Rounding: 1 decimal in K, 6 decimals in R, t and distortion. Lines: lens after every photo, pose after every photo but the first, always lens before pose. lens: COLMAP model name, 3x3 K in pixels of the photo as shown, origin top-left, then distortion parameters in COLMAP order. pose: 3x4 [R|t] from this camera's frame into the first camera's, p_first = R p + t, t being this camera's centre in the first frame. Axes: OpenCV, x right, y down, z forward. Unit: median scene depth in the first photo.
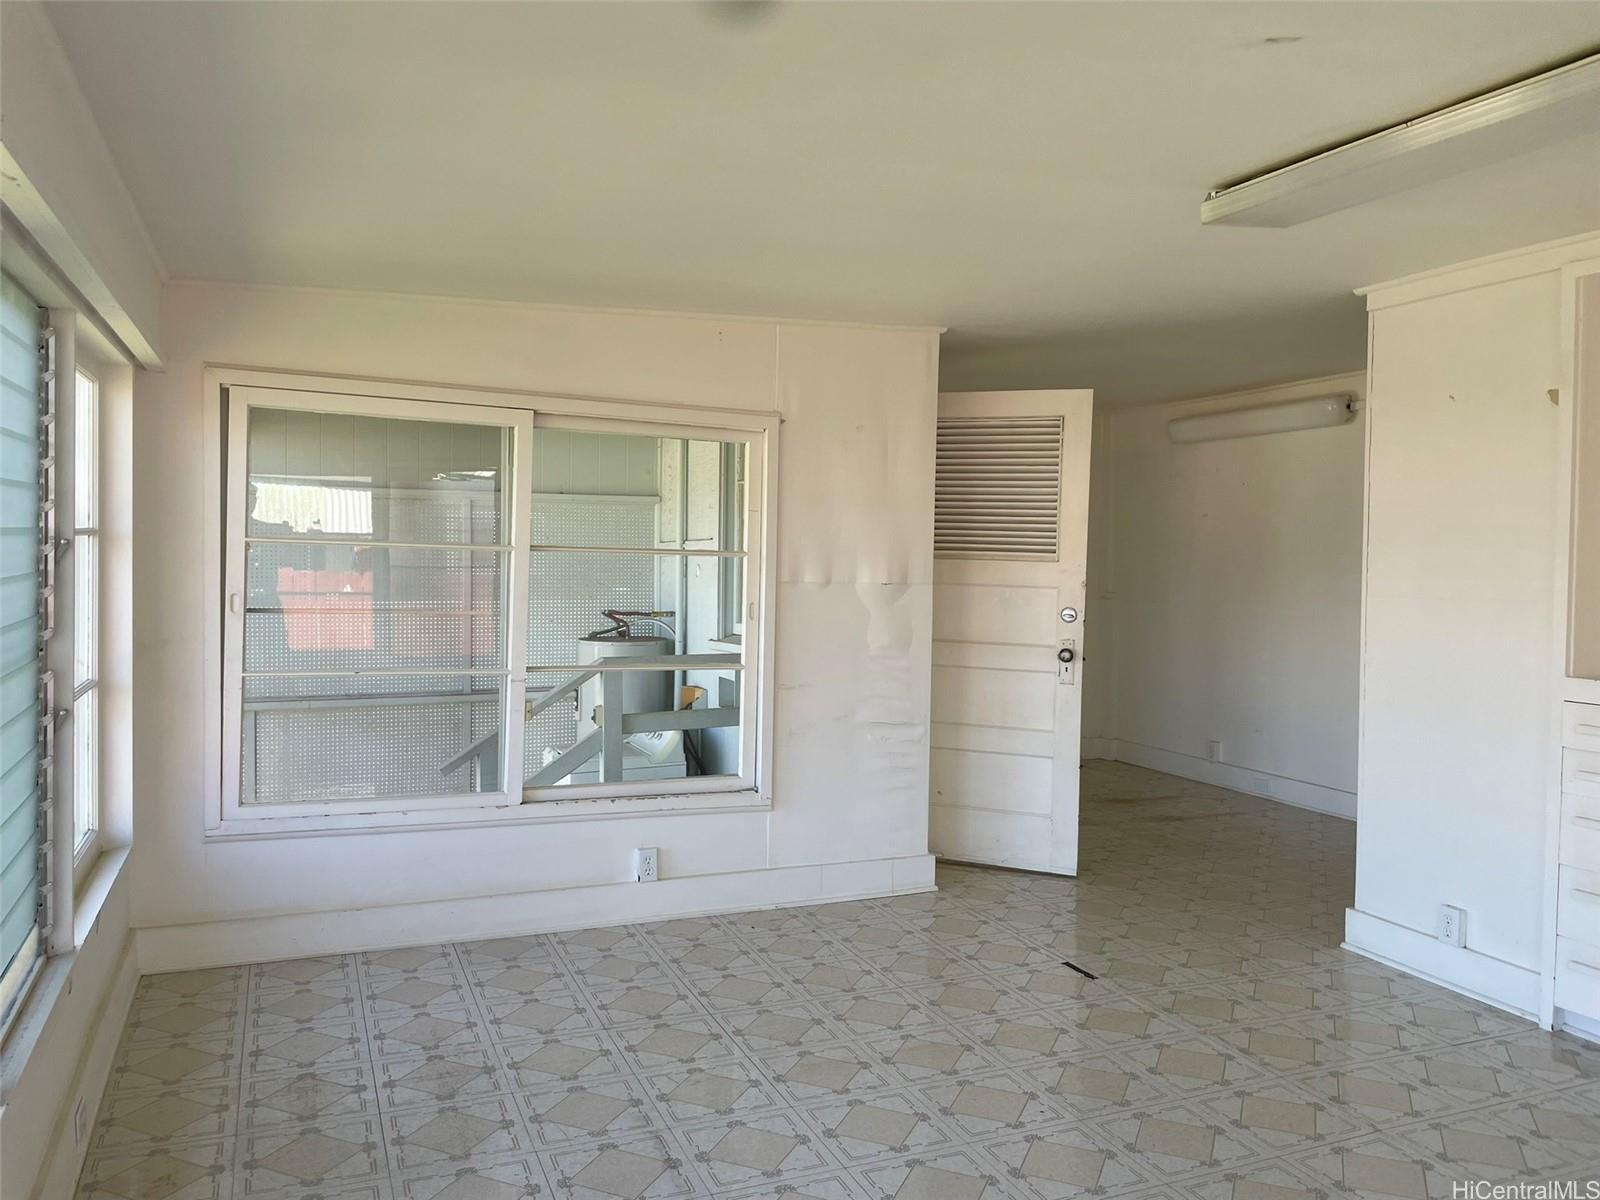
lens RADIAL K [[1225.0, 0, 802.4], [0, 1225.0, 595.0], [0, 0, 1]] dist [0.087129, -0.130121]
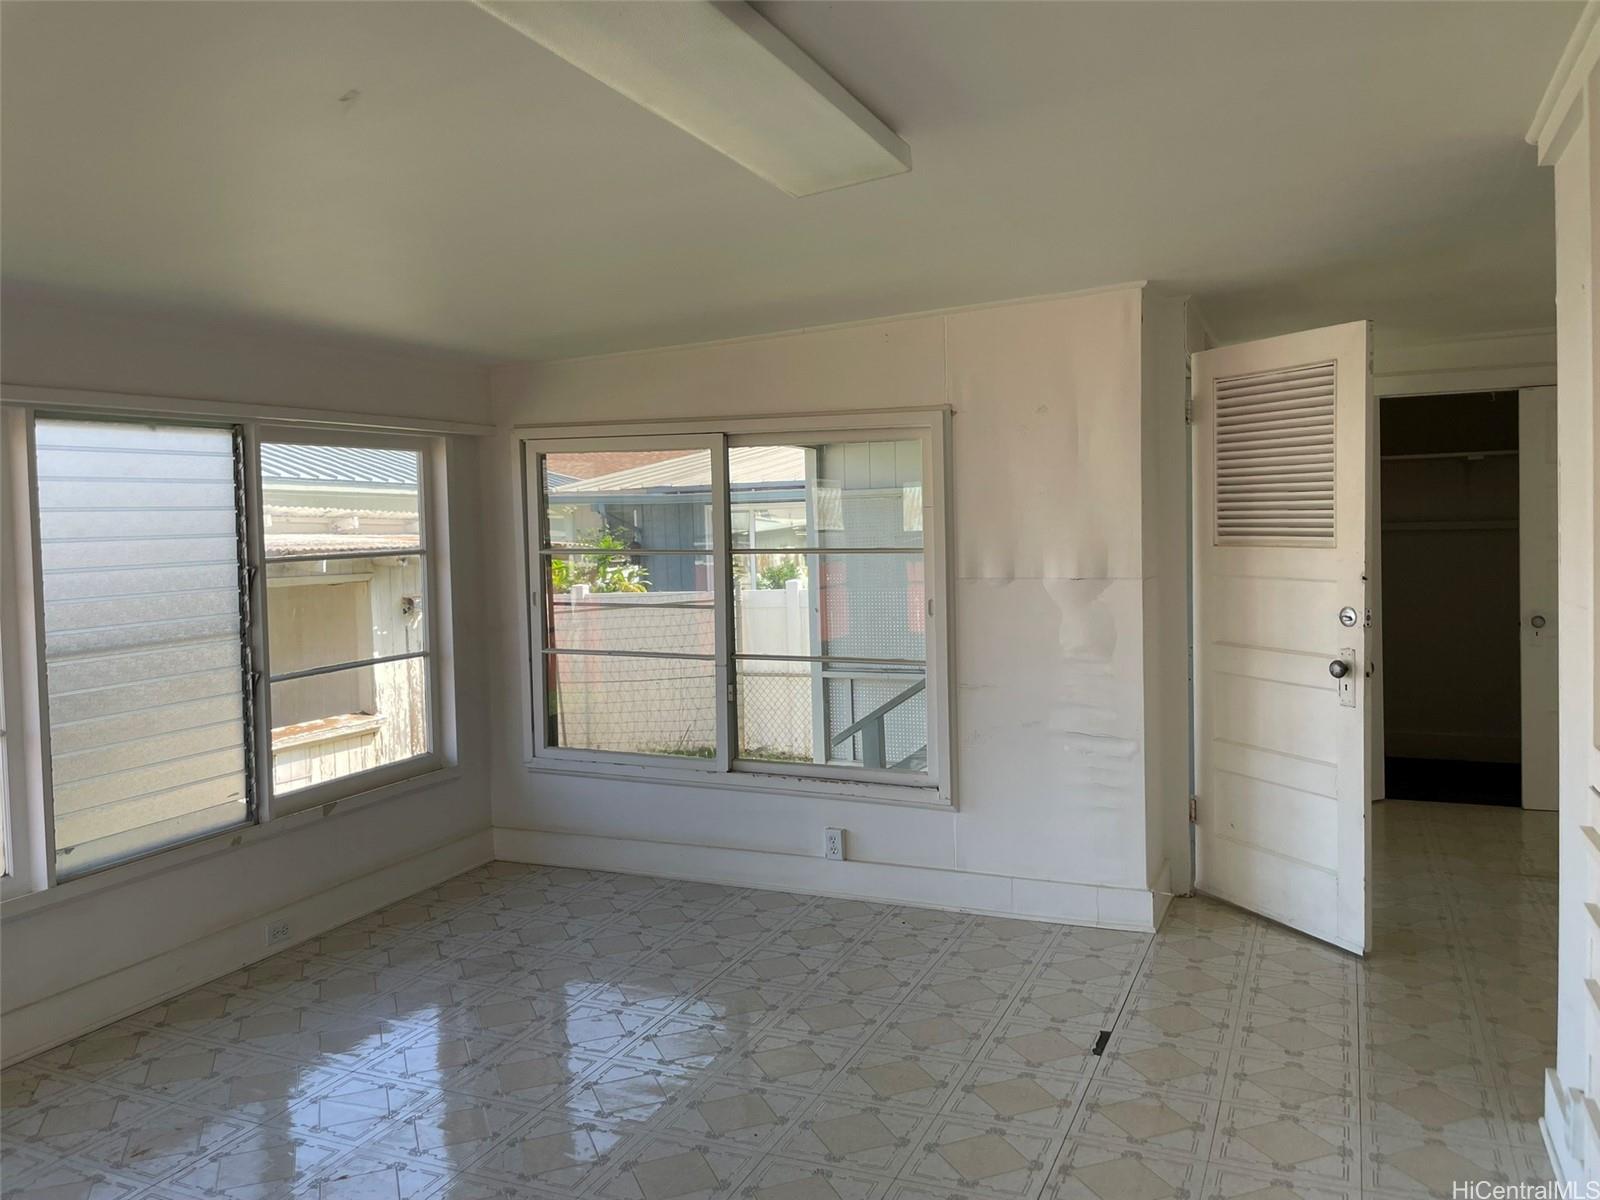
lens RADIAL K [[1225.0, 0, 802.4], [0, 1225.0, 595.0], [0, 0, 1]] dist [0.087129, -0.130121]
pose [[0.681679, 0.006358, -0.731624, 0.593826], [0.009422, 0.999803, 0.017467, -0.015282], [0.731591, -0.018800, 0.681485, 0.238807]]
